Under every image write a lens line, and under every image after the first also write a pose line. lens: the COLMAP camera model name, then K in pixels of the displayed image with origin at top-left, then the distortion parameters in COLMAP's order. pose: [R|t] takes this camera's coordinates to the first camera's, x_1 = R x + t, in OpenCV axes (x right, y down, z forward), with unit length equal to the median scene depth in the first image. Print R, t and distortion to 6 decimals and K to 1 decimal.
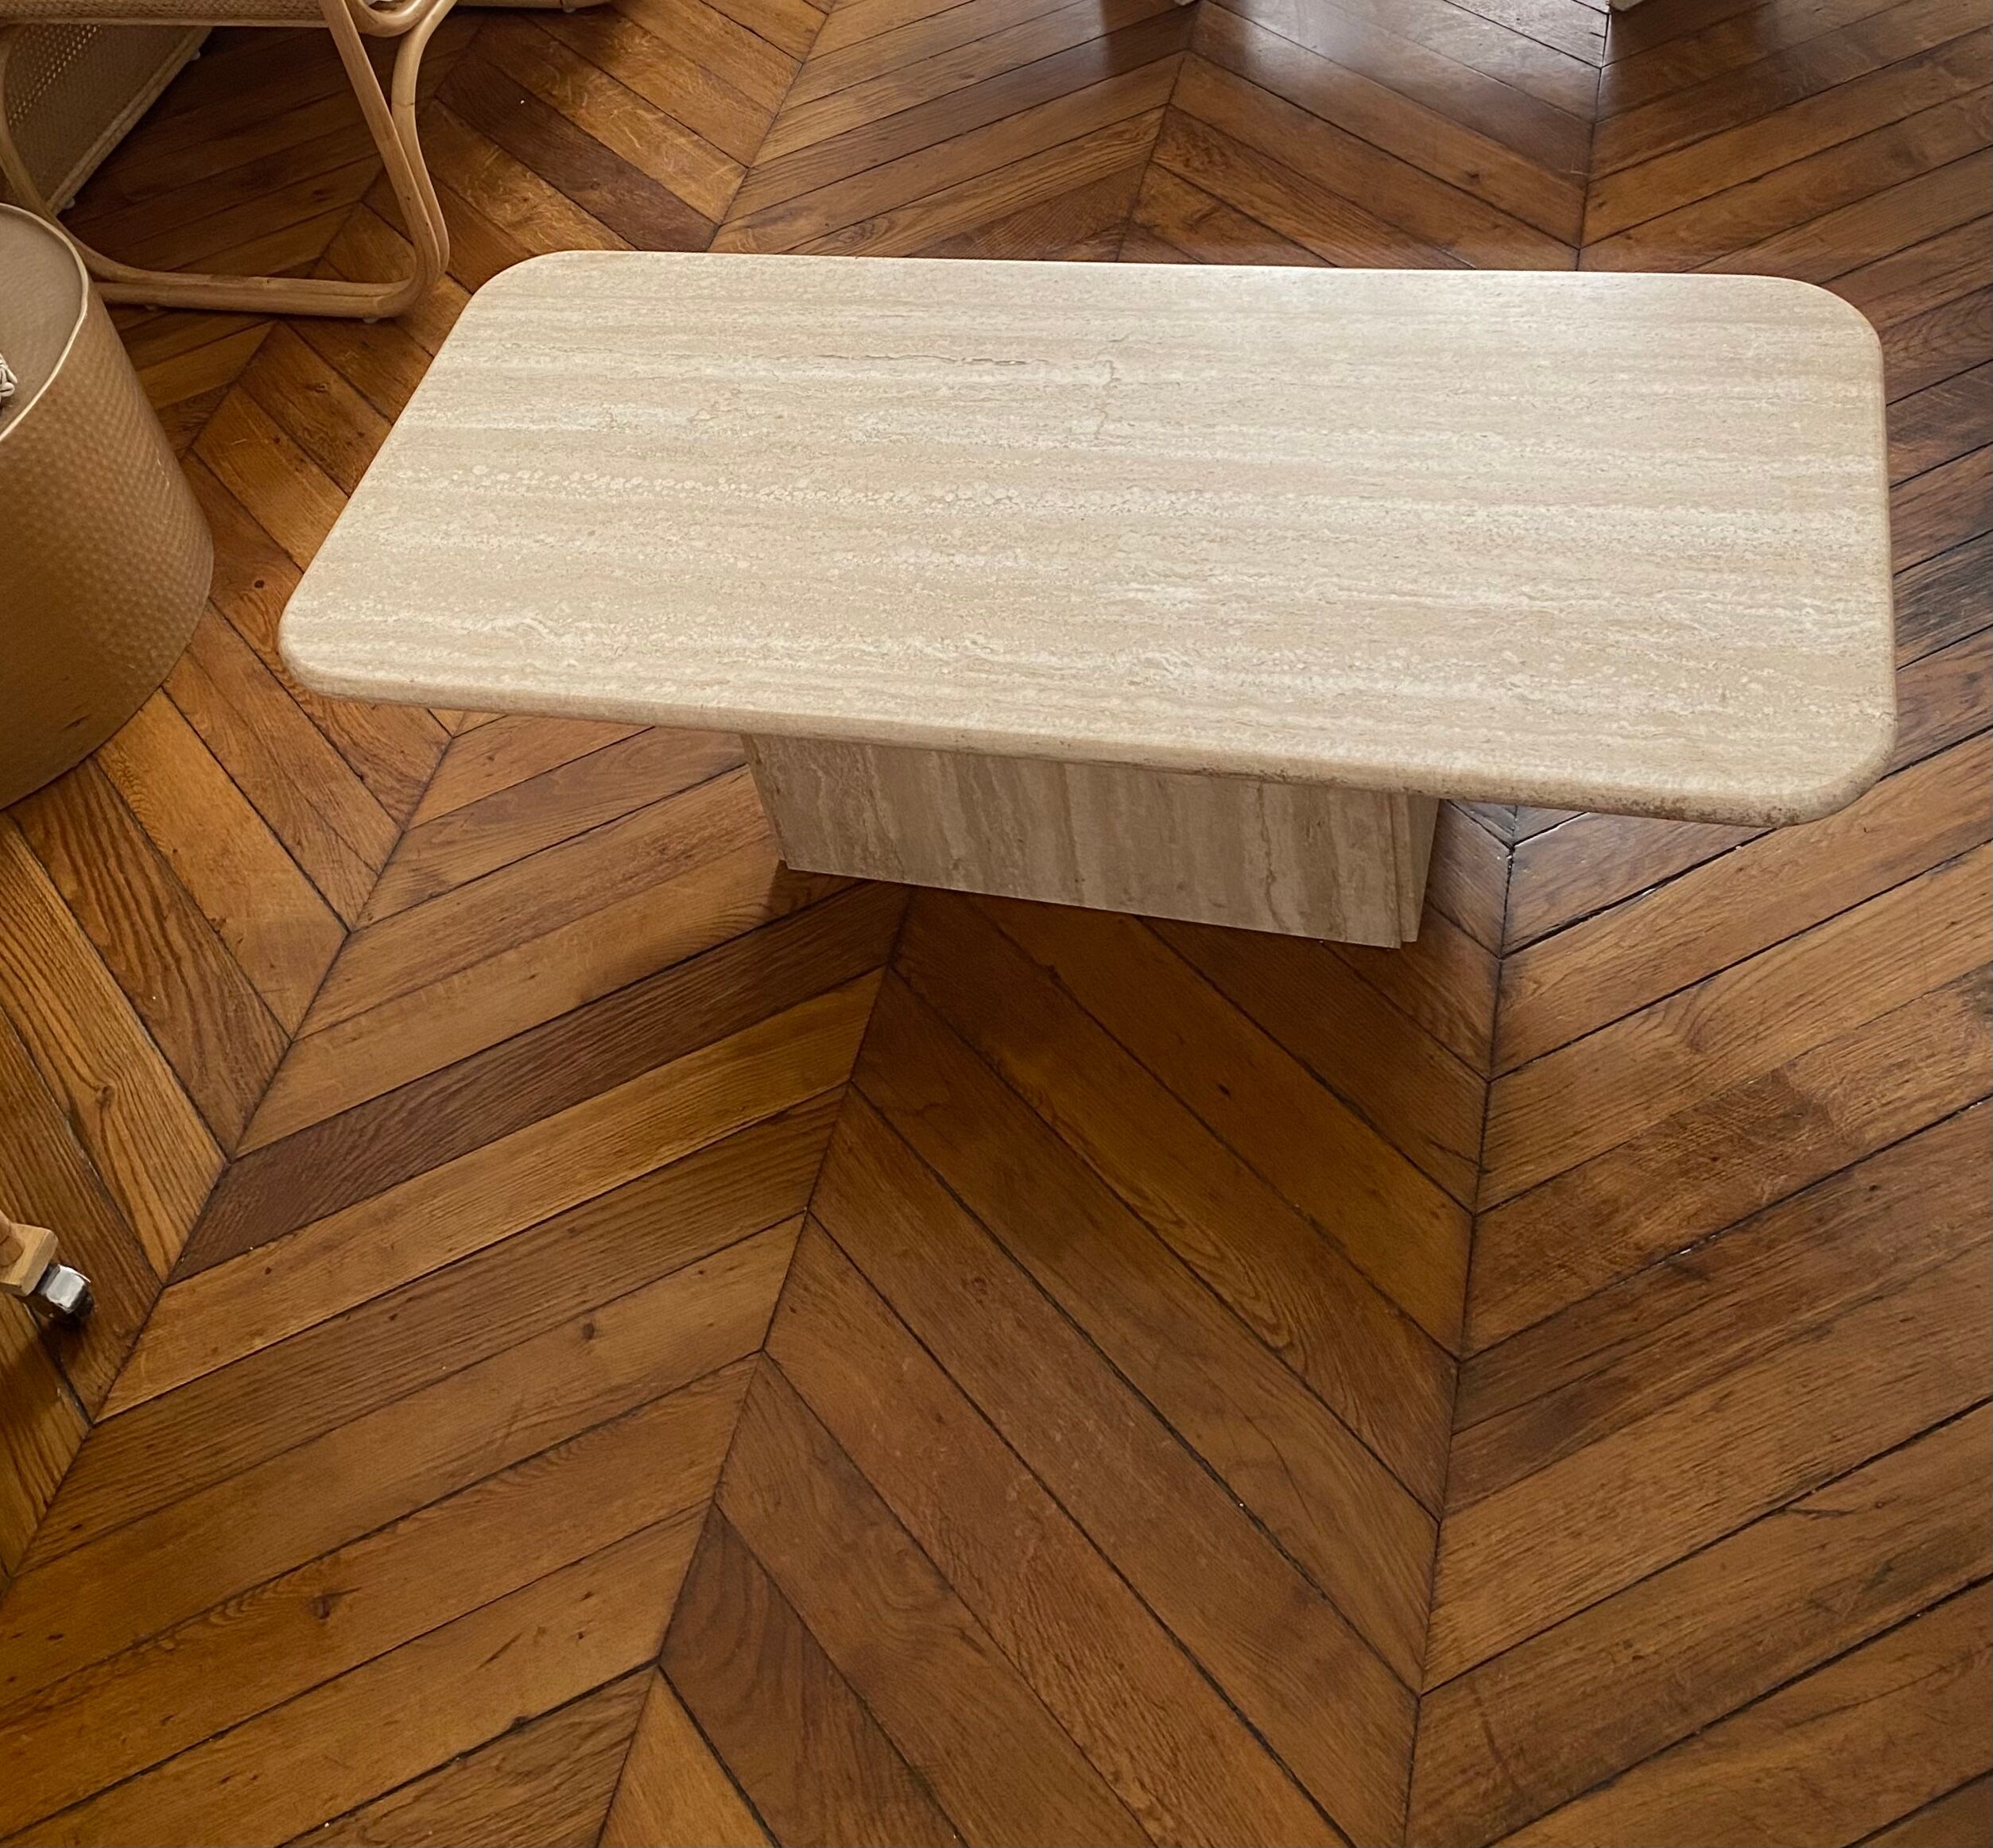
lens RADIAL K [[2437.6, 0, 927.8], [0, 2437.6, 422.5], [0, 0, 1]] dist [0.156471, -0.412482]
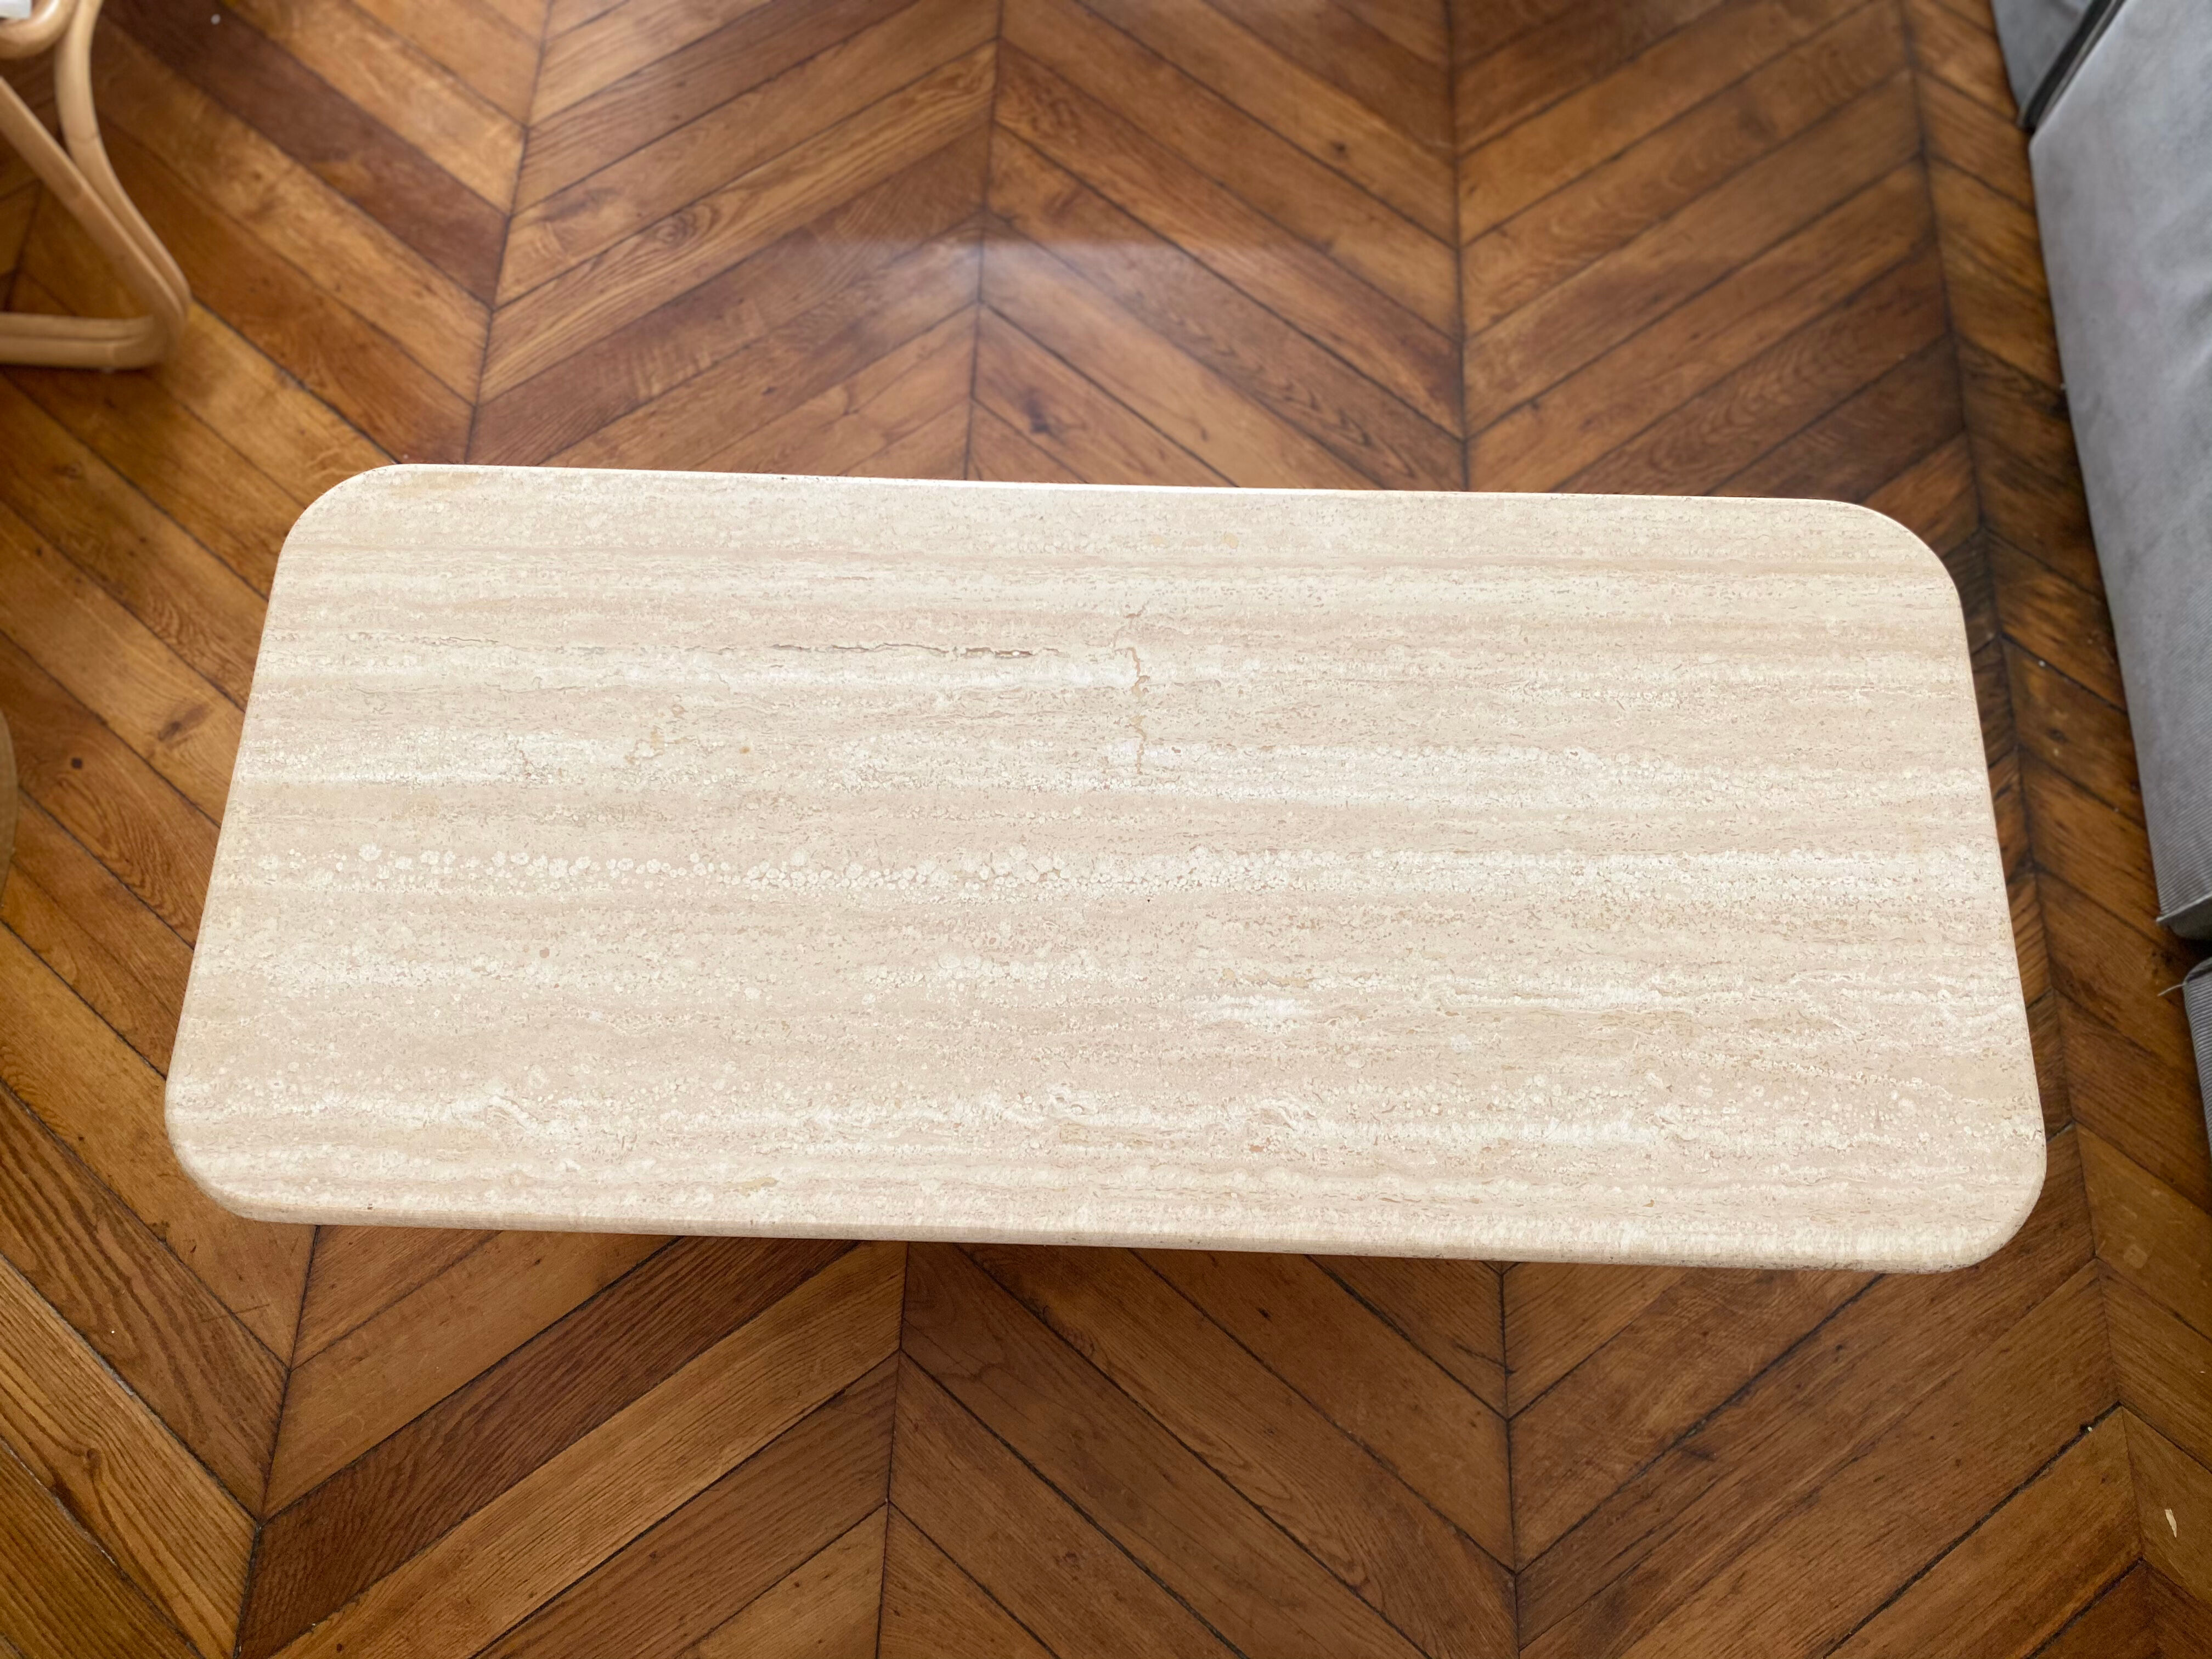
lens RADIAL K [[1687.3, 0, 1097.5], [0, 1687.3, 825.6], [0, 0, 1]] dist [0.041389, -0.059590]
pose [[0.960684, -0.149208, 0.234142, -0.089063], [0.020705, 0.879473, 0.475498, -0.265672], [-0.276870, -0.451956, 0.847985, 0.503265]]
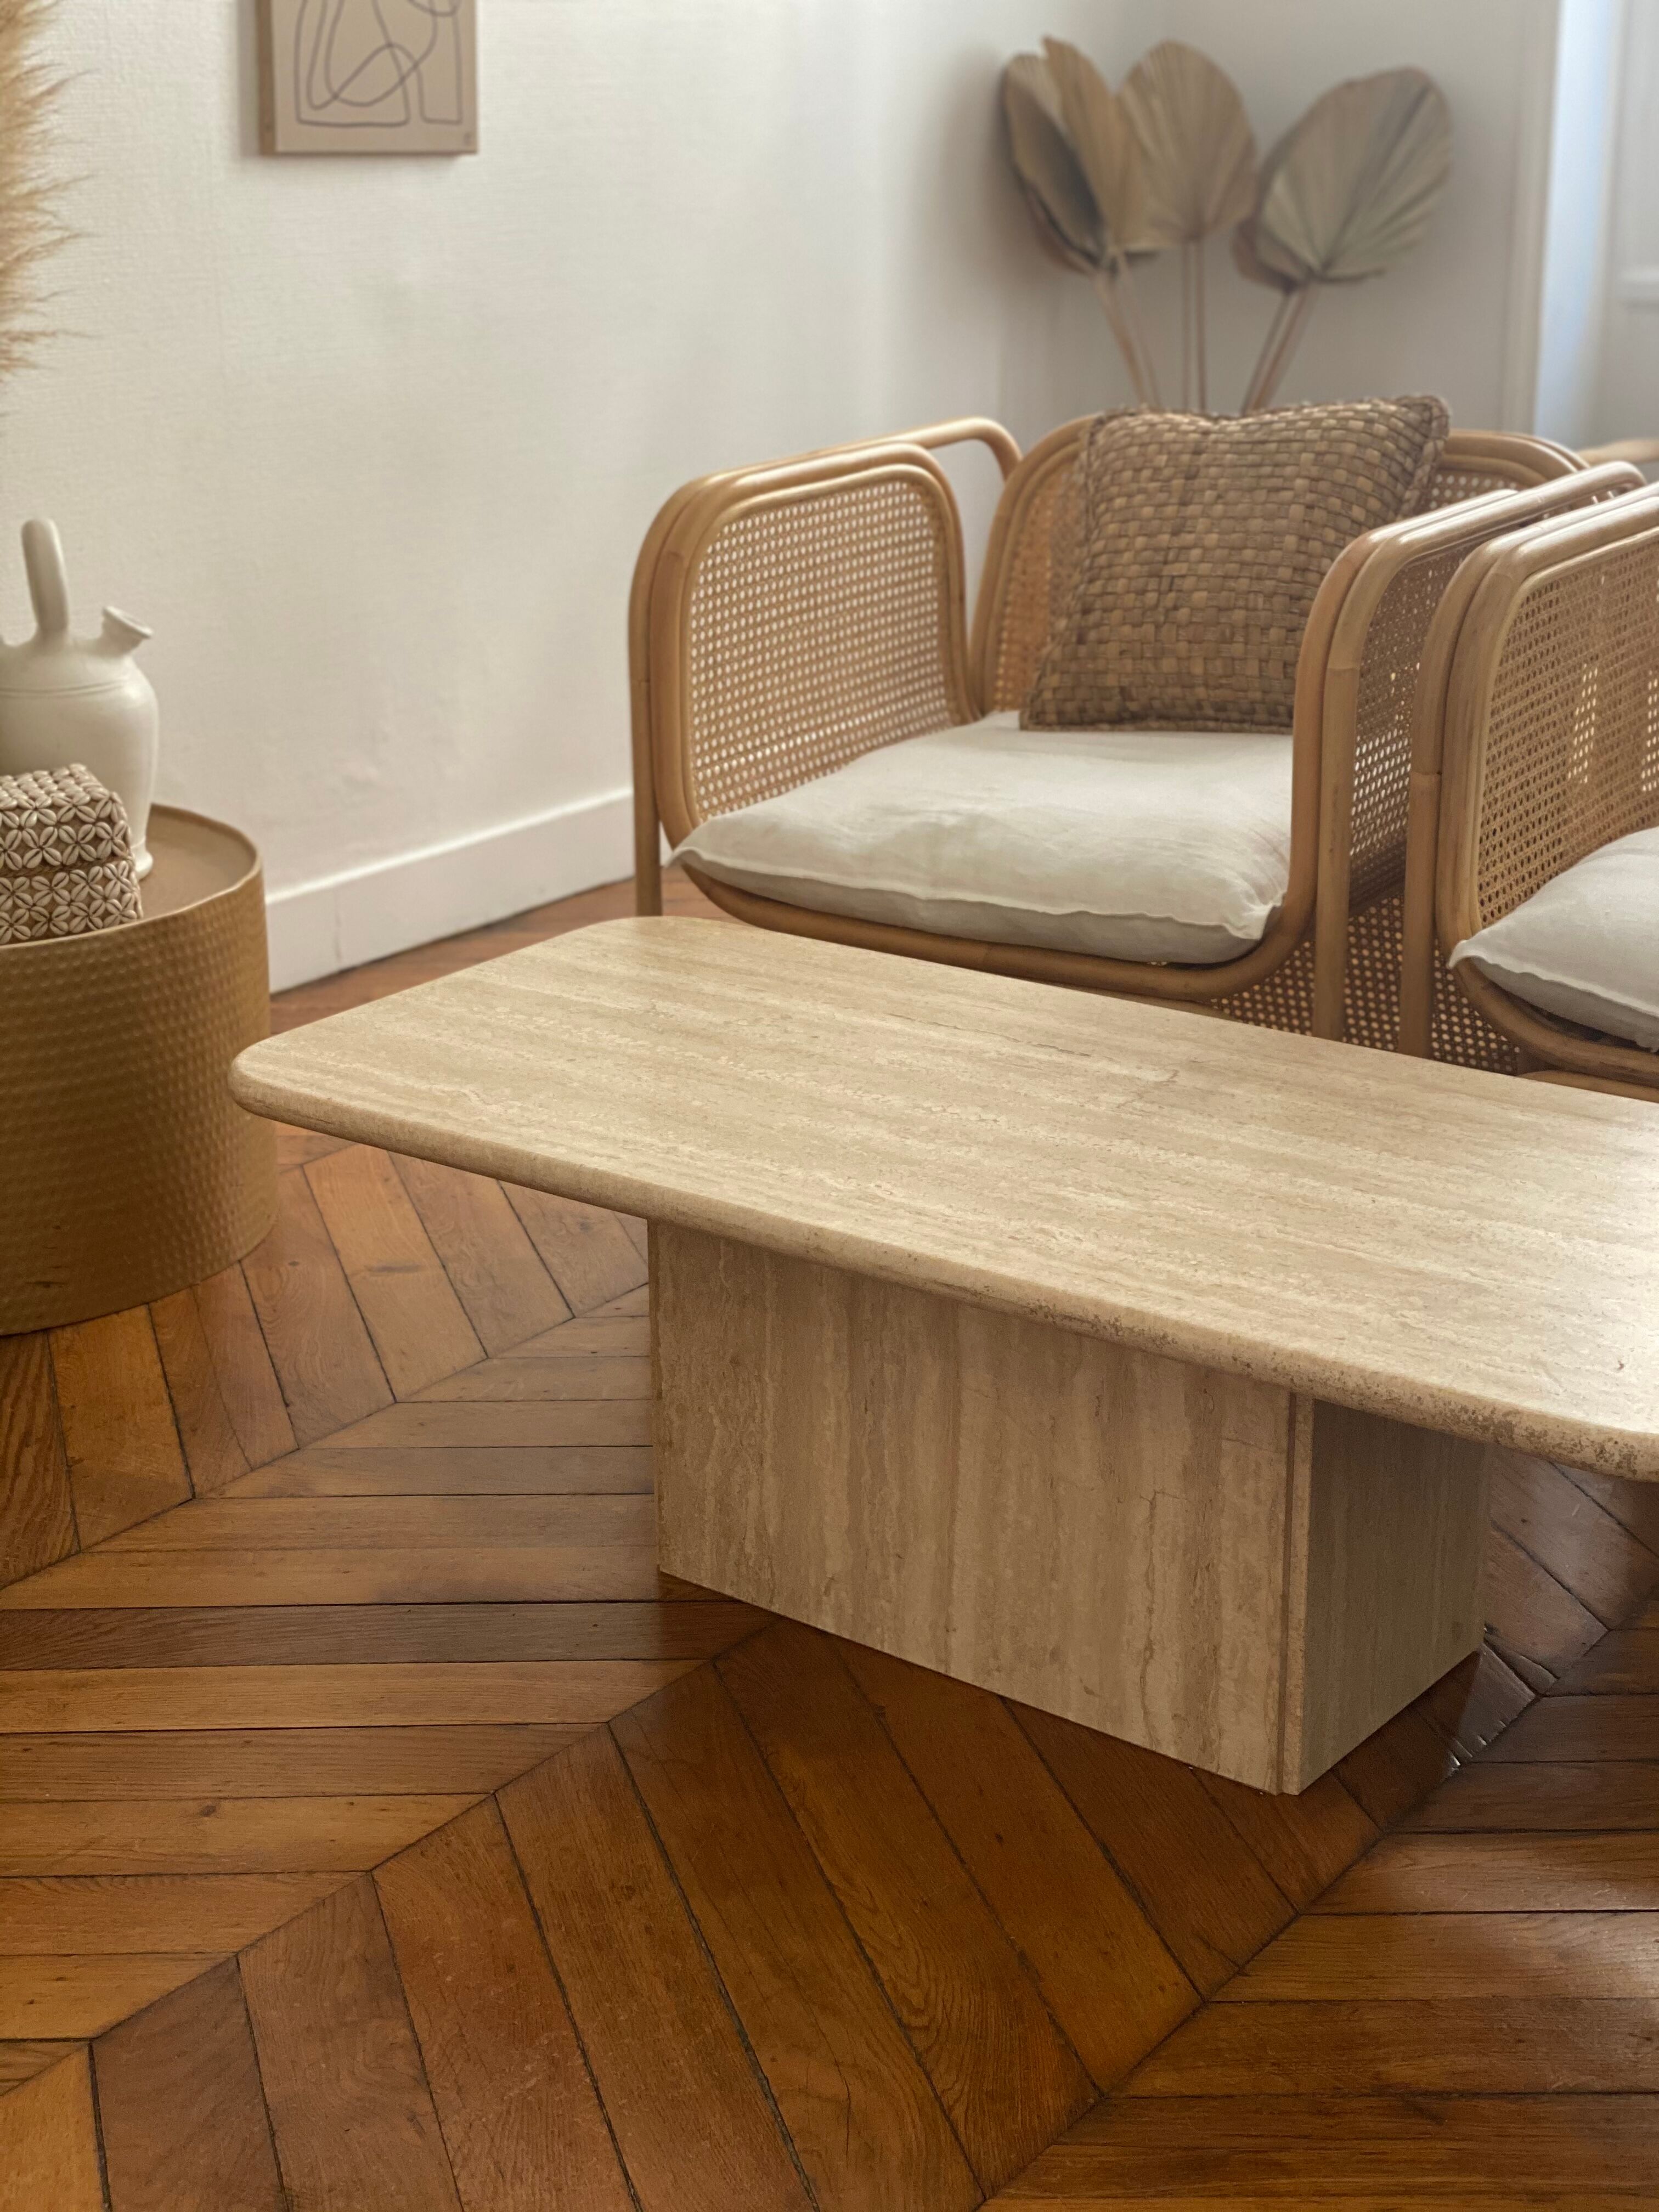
lens RADIAL K [[3334.0, 0, 819.5], [0, 3334.0, 1094.5], [0, 0, 1]] dist [0.099735, 0.027408]
pose [[0.916423, 0.268105, -0.297135, 0.336916], [-0.354976, 0.887408, -0.294106, 0.407020], [0.184829, 0.375002, 0.908412, -0.127202]]
